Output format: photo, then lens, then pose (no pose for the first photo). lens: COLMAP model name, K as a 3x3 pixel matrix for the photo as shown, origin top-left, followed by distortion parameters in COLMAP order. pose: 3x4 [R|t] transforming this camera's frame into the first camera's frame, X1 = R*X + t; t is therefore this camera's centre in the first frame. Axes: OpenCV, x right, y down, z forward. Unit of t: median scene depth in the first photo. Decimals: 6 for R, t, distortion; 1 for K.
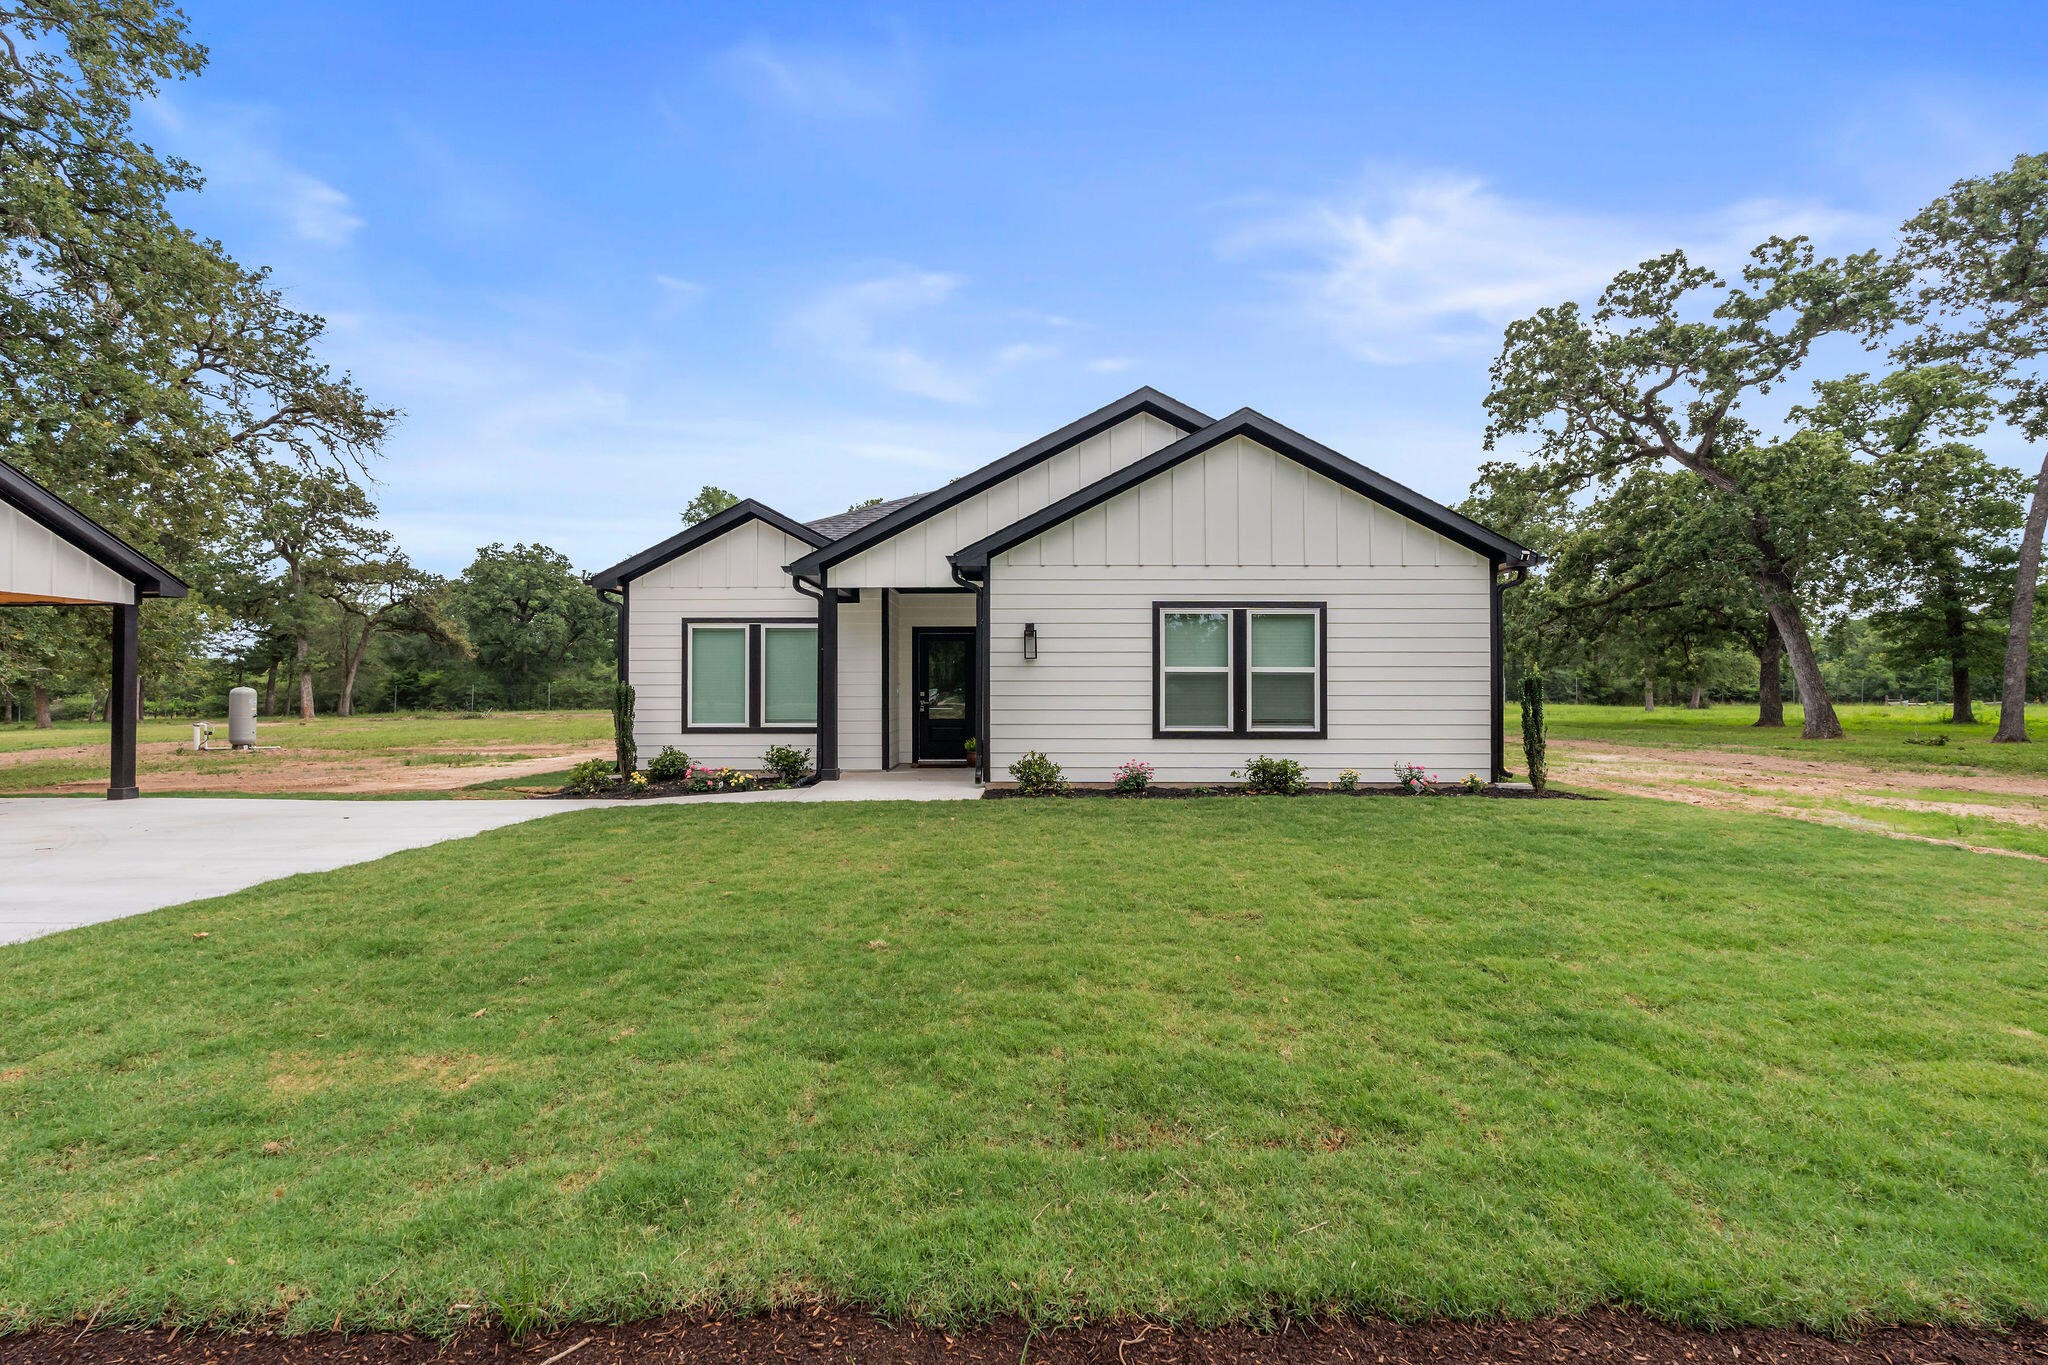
lens RADIAL K [[912.0, 0, 1018.7], [0, 912.0, 689.2], [0, 0, 1]] dist [-0.007399, 0.000050]
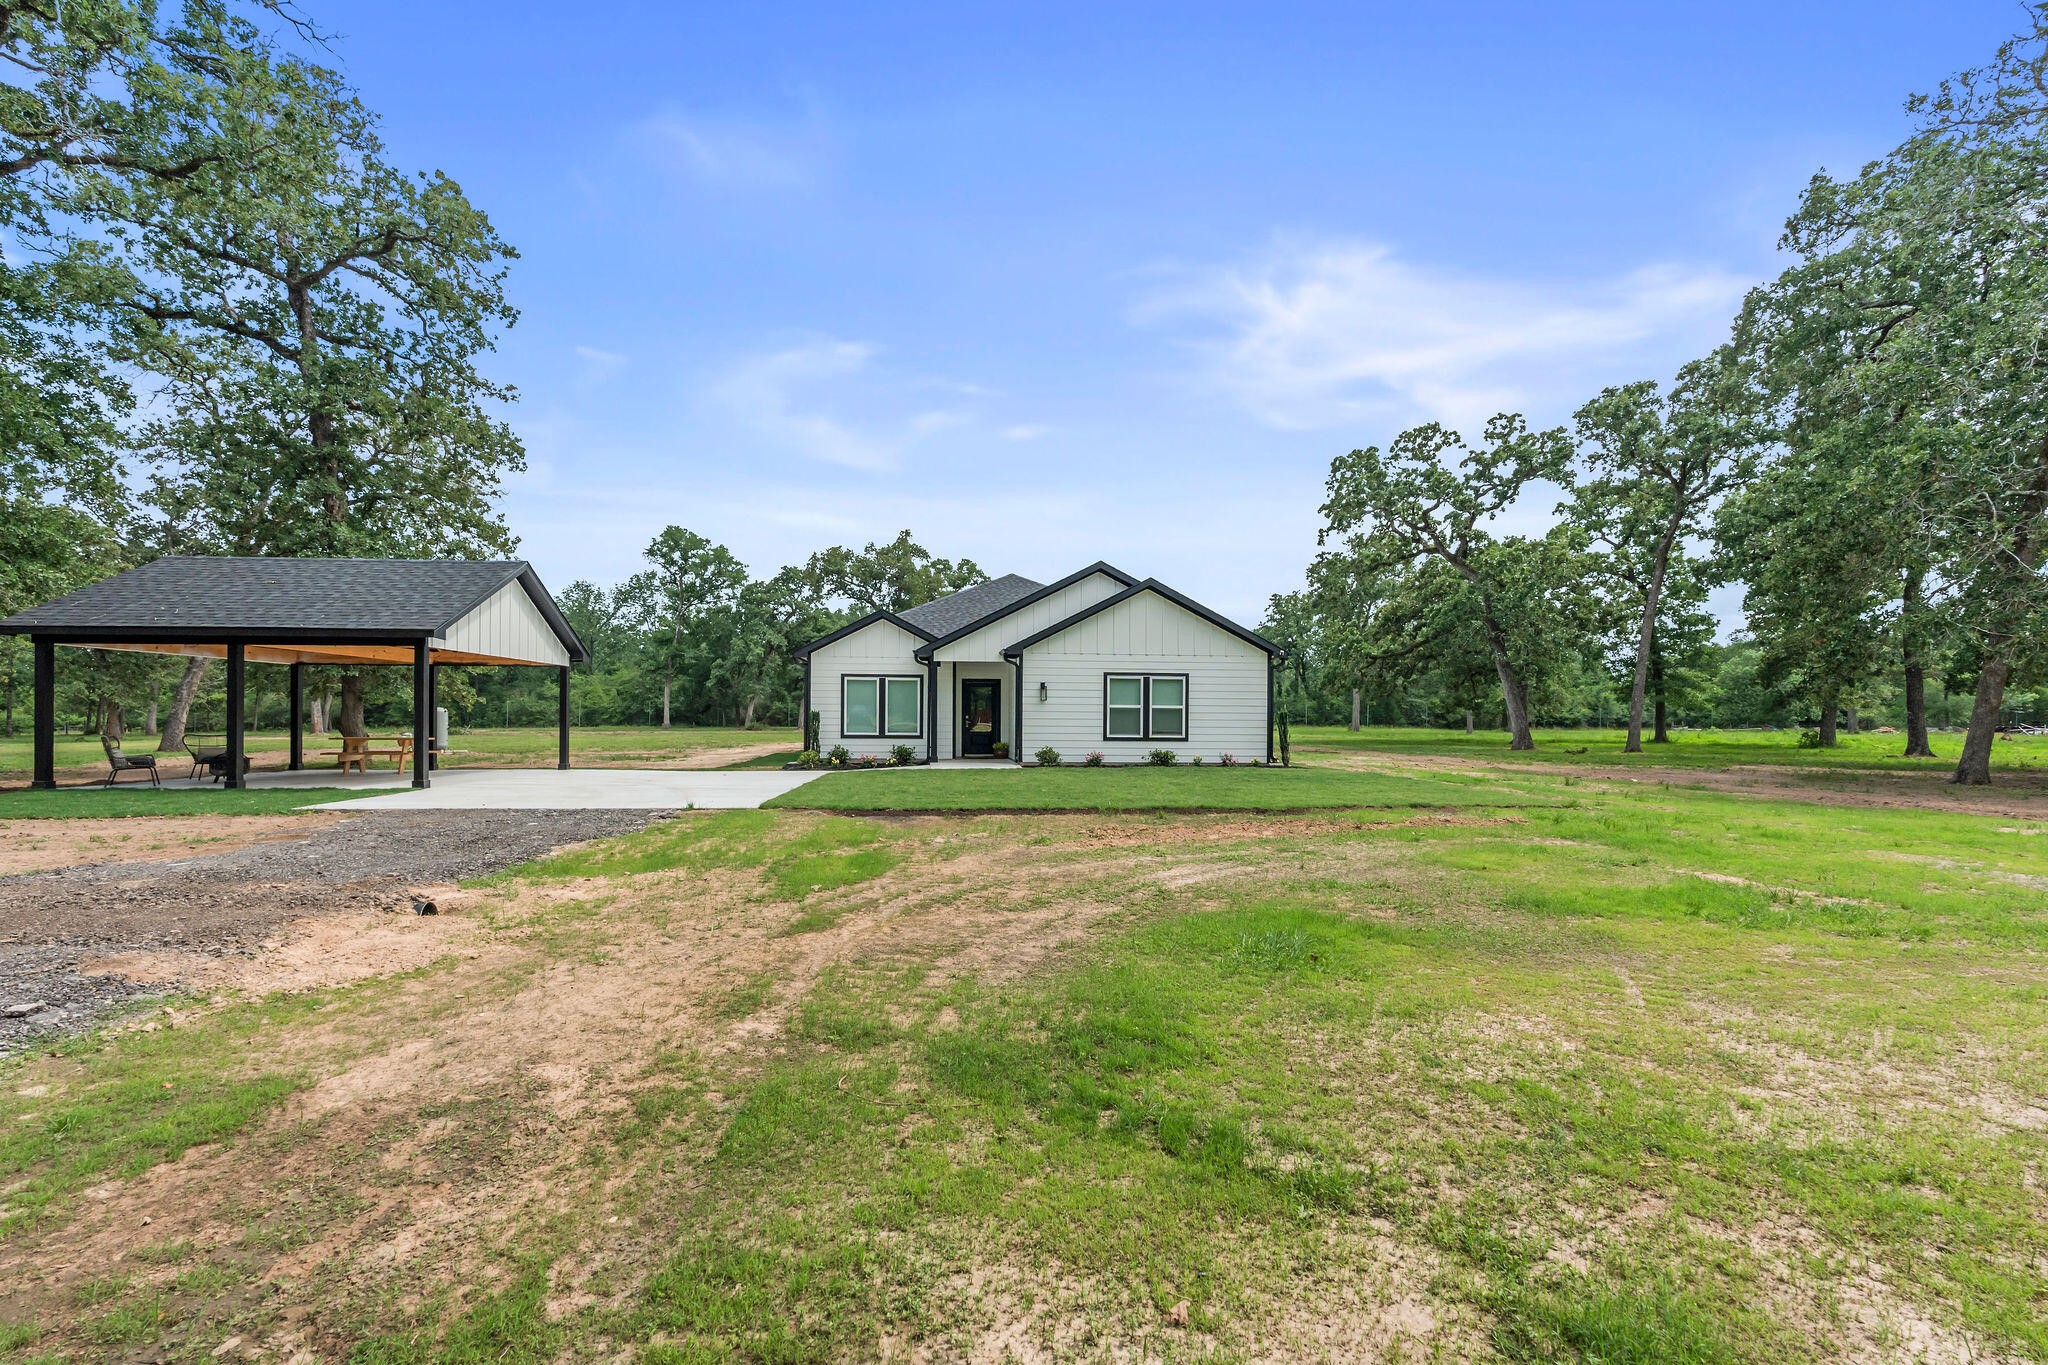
lens RADIAL K [[912.0, 0, 1026.1], [0, 912.0, 715.1], [0, 0, 1]] dist [-0.007399, 0.000050]
pose [[0.994090, 0.007069, 0.108330, -0.106176], [-0.007625, 0.999960, 0.004716, -0.004606], [-0.108293, -0.005514, 0.994104, -0.432075]]
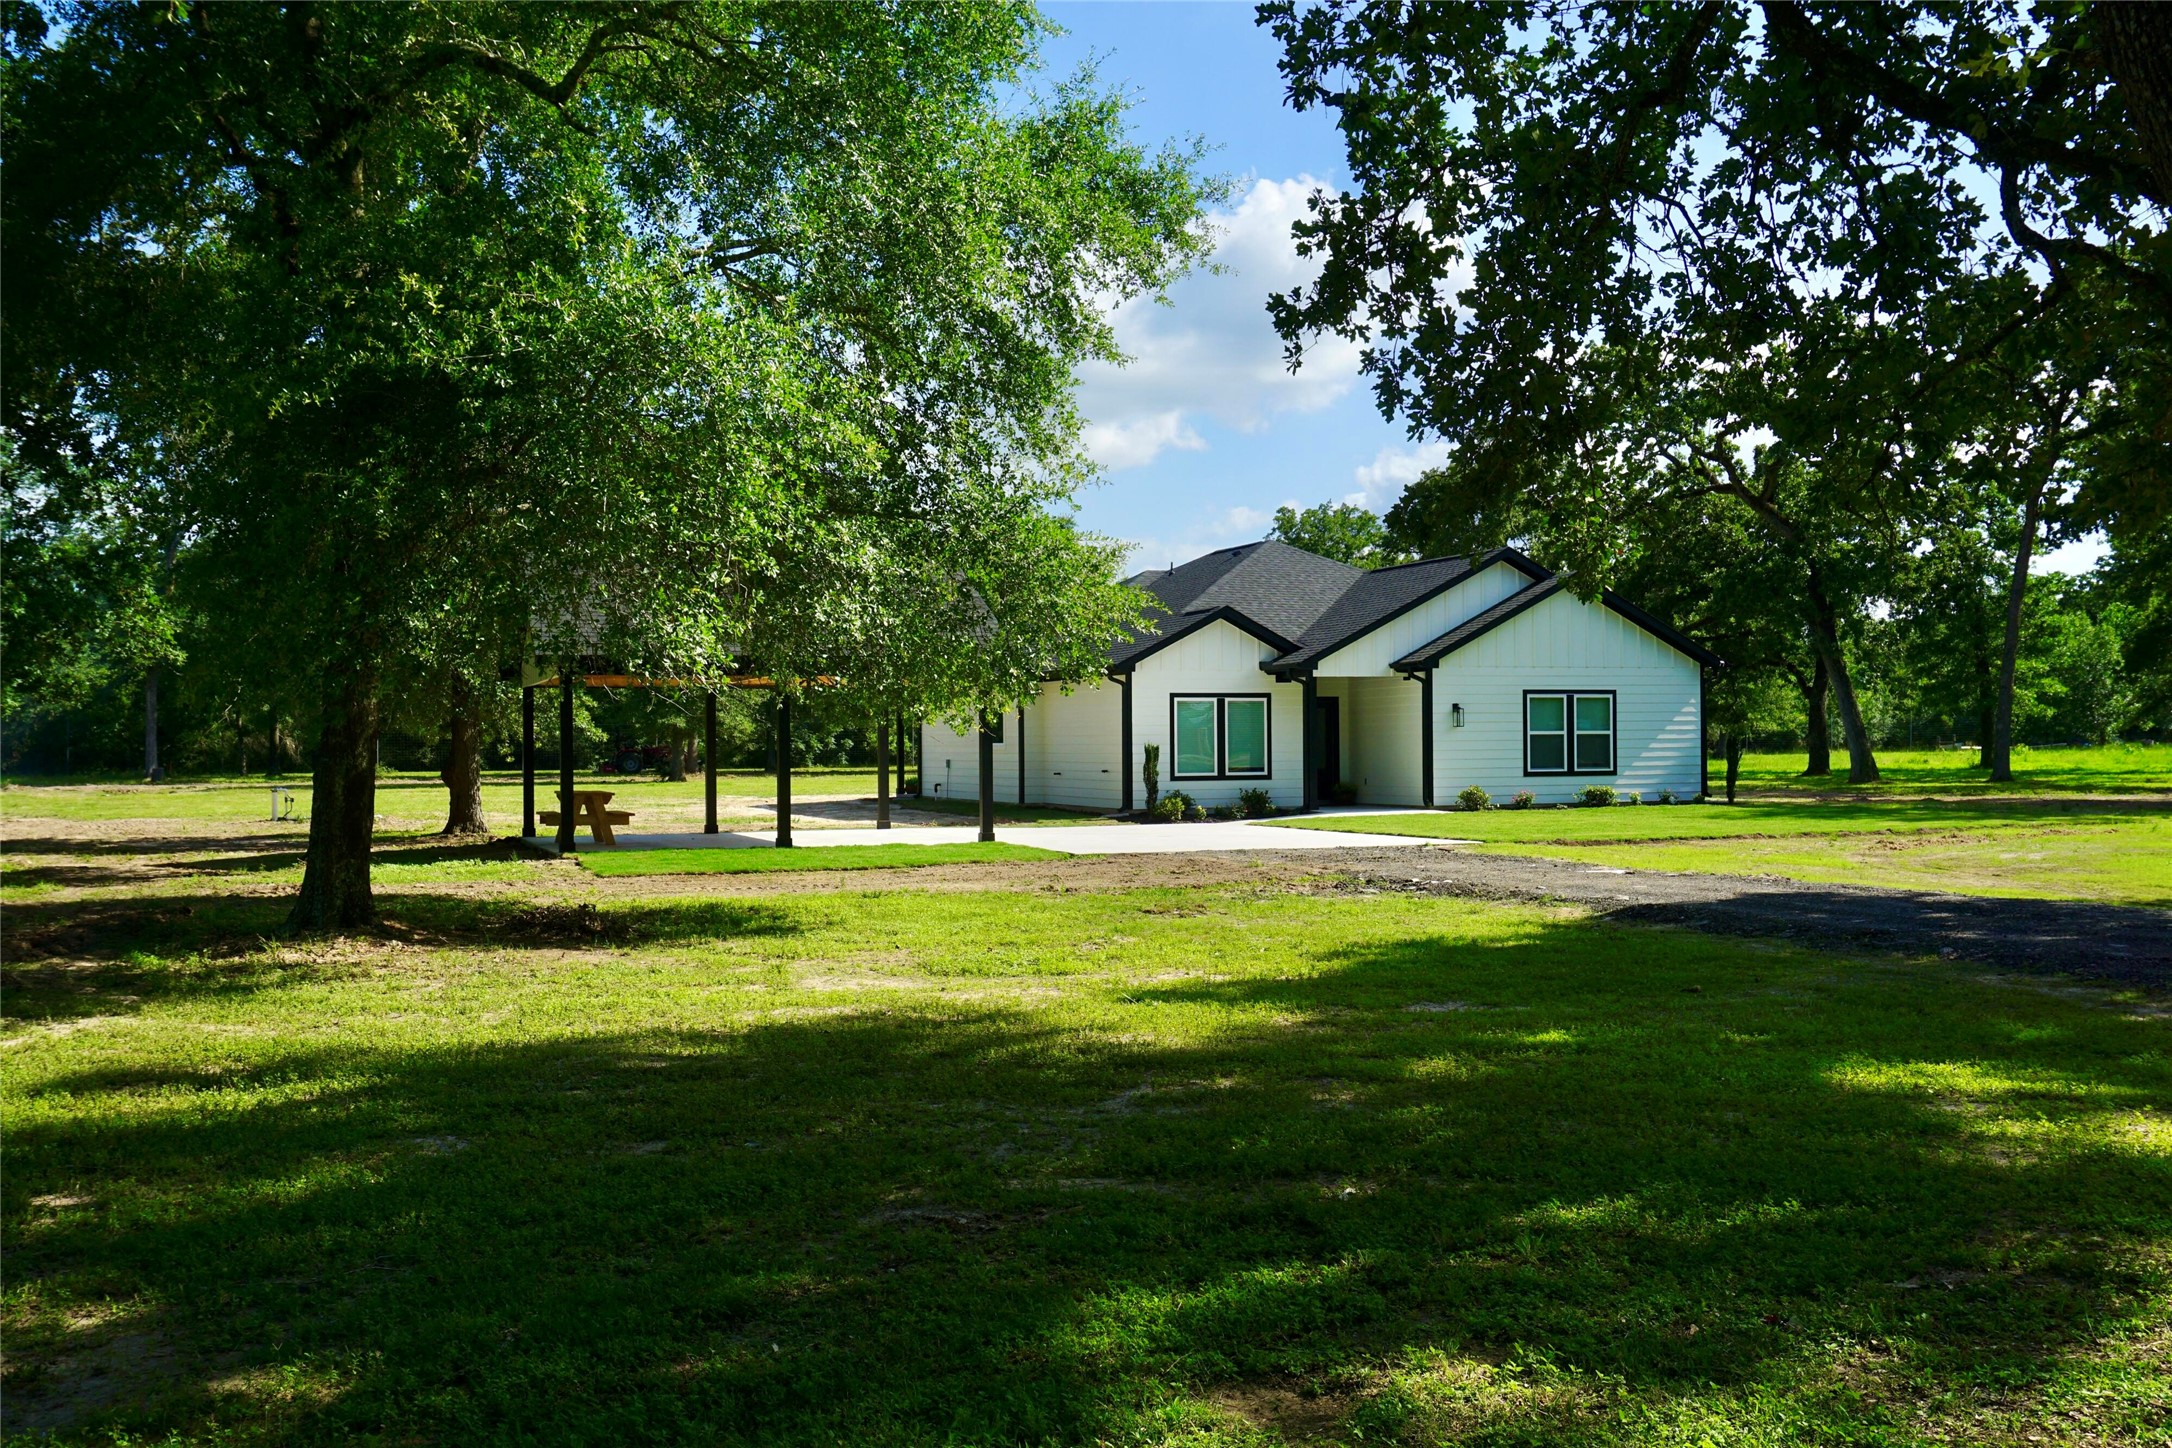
lens RADIAL K [[1993.3, 0, 1086.0], [0, 1993.3, 730.2], [0, 0, 1]] dist [-0.054058, 0.000000]
pose [[0.939223, -0.005229, 0.343267, -0.775162], [0.004794, 0.999986, 0.002116, -0.016643], [-0.343273, -0.000341, 0.939235, -0.874030]]
